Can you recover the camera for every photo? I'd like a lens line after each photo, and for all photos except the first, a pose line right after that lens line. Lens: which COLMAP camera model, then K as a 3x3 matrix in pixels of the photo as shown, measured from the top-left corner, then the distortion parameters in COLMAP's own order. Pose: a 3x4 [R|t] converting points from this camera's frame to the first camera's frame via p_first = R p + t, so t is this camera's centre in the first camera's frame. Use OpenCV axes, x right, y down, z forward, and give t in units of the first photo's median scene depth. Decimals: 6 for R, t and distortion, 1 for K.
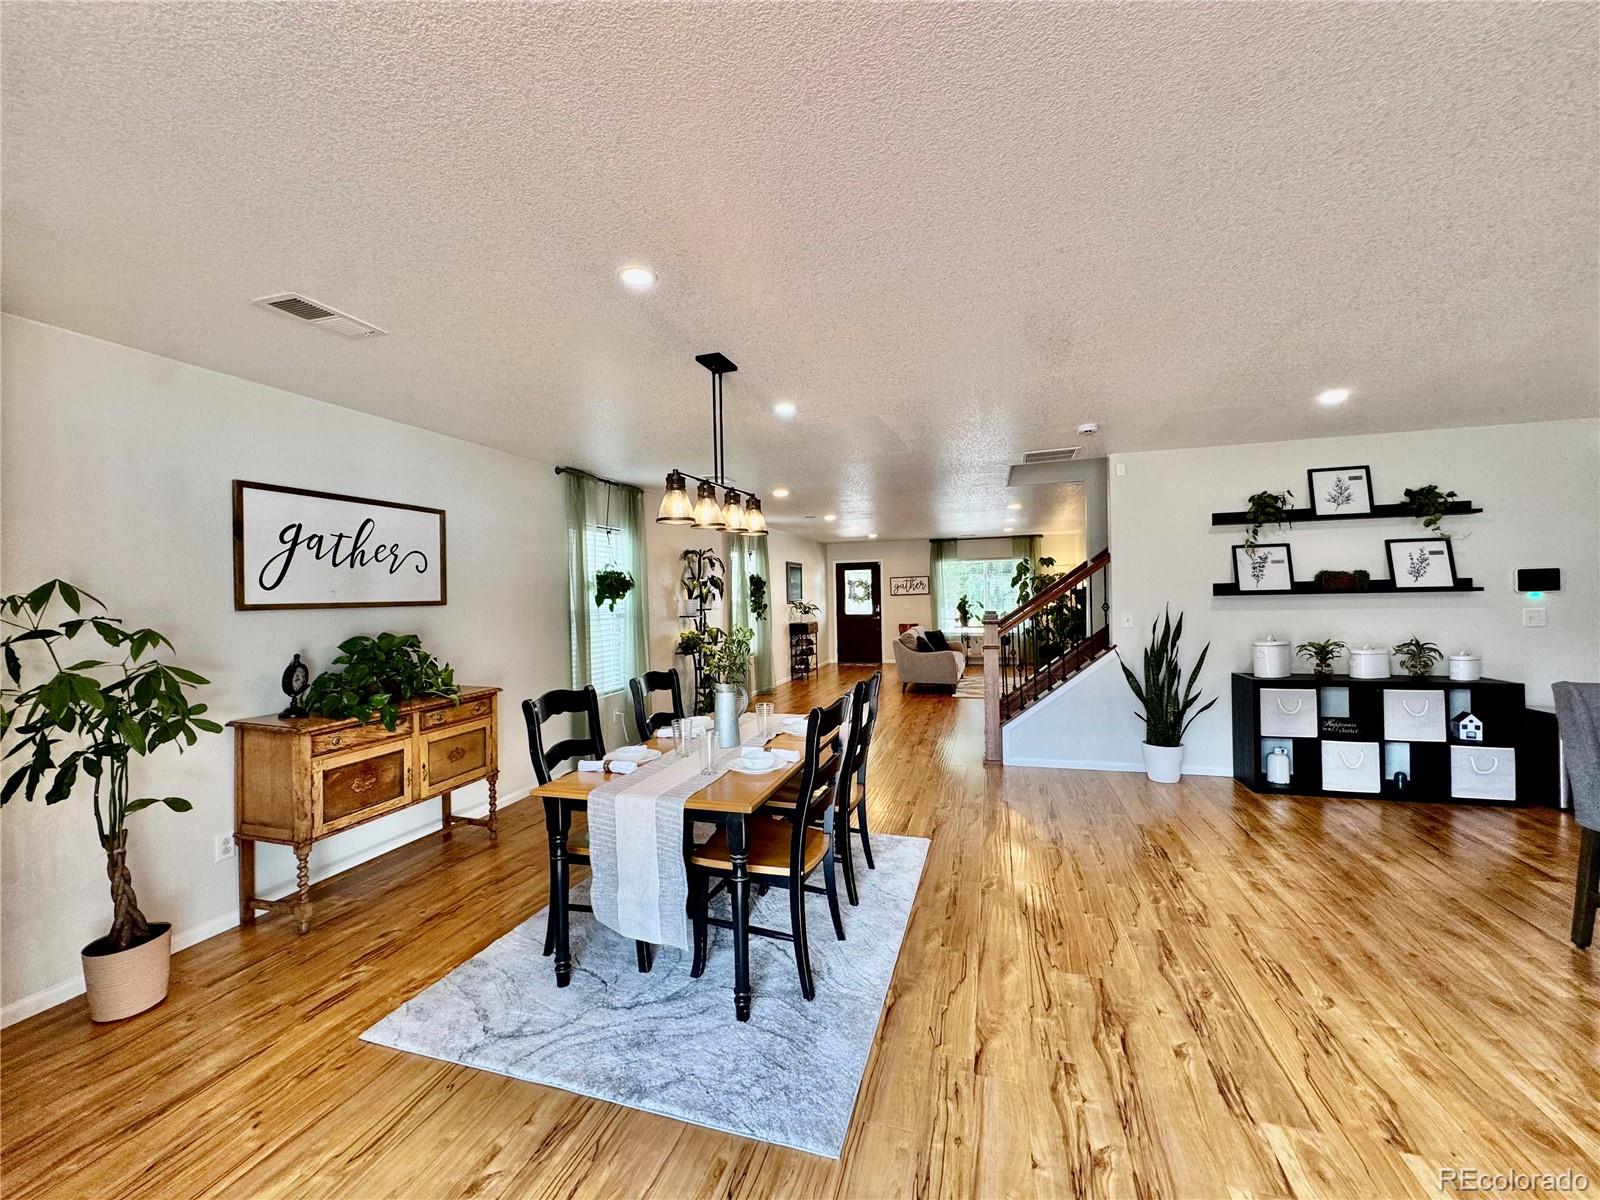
lens RADIAL K [[641.8, 0, 796.3], [0, 641.8, 601.4], [0, 0, 1]] dist [-0.004205, 0.001249]
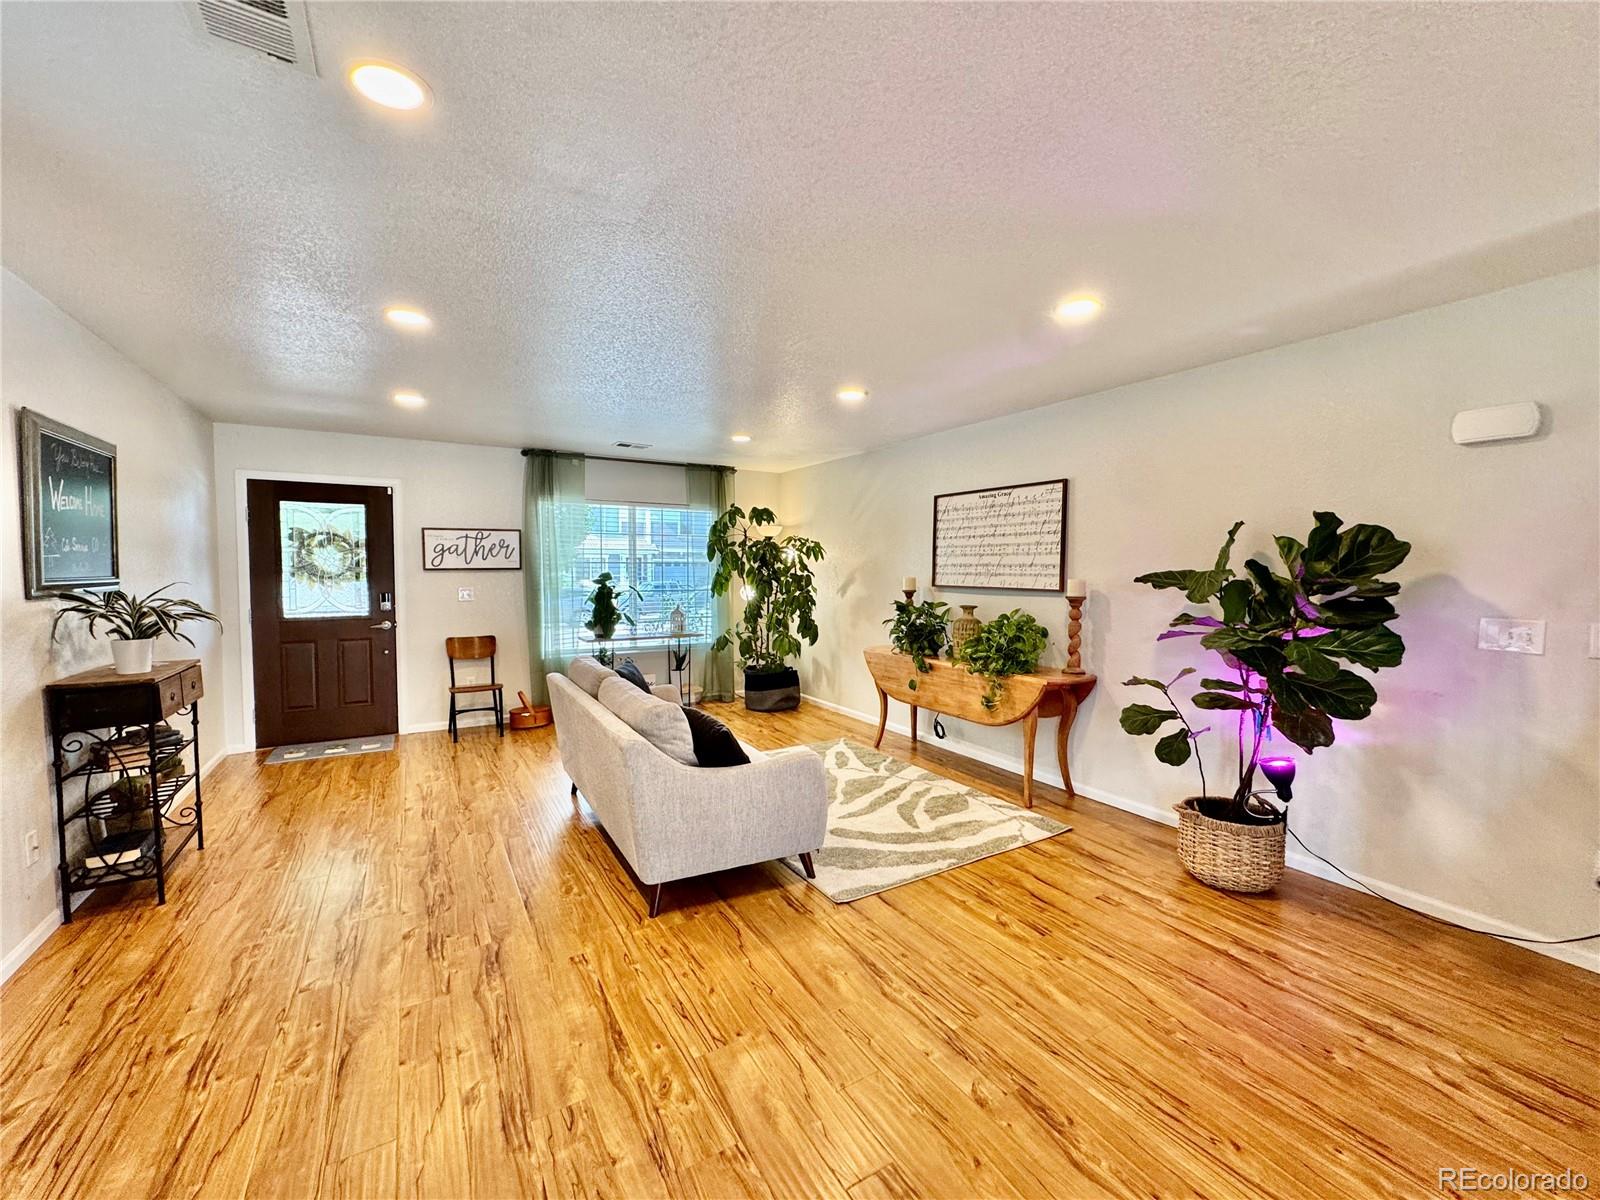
lens RADIAL K [[641.8, 0, 801.2], [0, 641.8, 602.5], [0, 0, 1]] dist [-0.004205, 0.001249]
pose [[0.667542, -0.017953, 0.744356, 0.000927], [-0.008537, 0.999459, 0.031763, -0.015118], [-0.744524, -0.027558, 0.667027, 2.044903]]
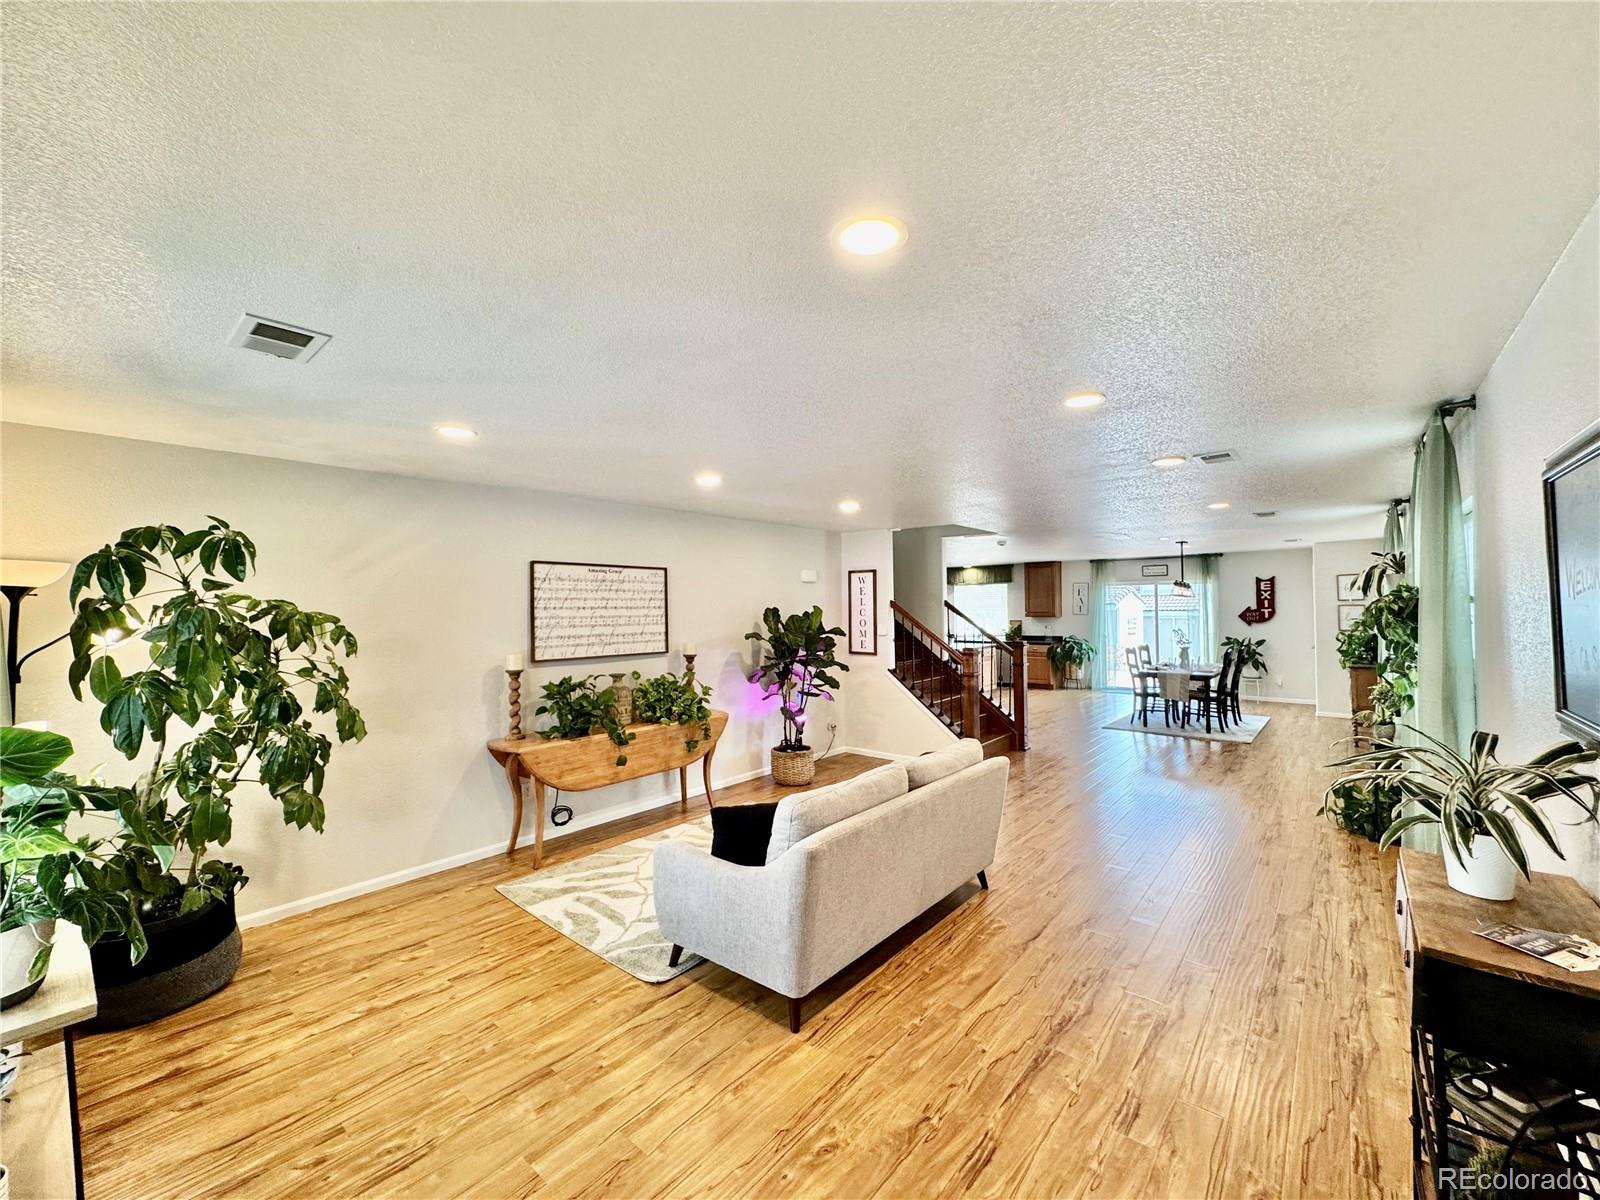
lens RADIAL K [[641.8, 0, 797.7], [0, 641.8, 599.0], [0, 0, 1]] dist [-0.004205, 0.001249]
pose [[-0.914639, 0.036863, 0.402588, 0.280944], [0.034356, 0.999319, -0.013450, -0.100884], [-0.402809, 0.001529, -0.915283, 3.794240]]
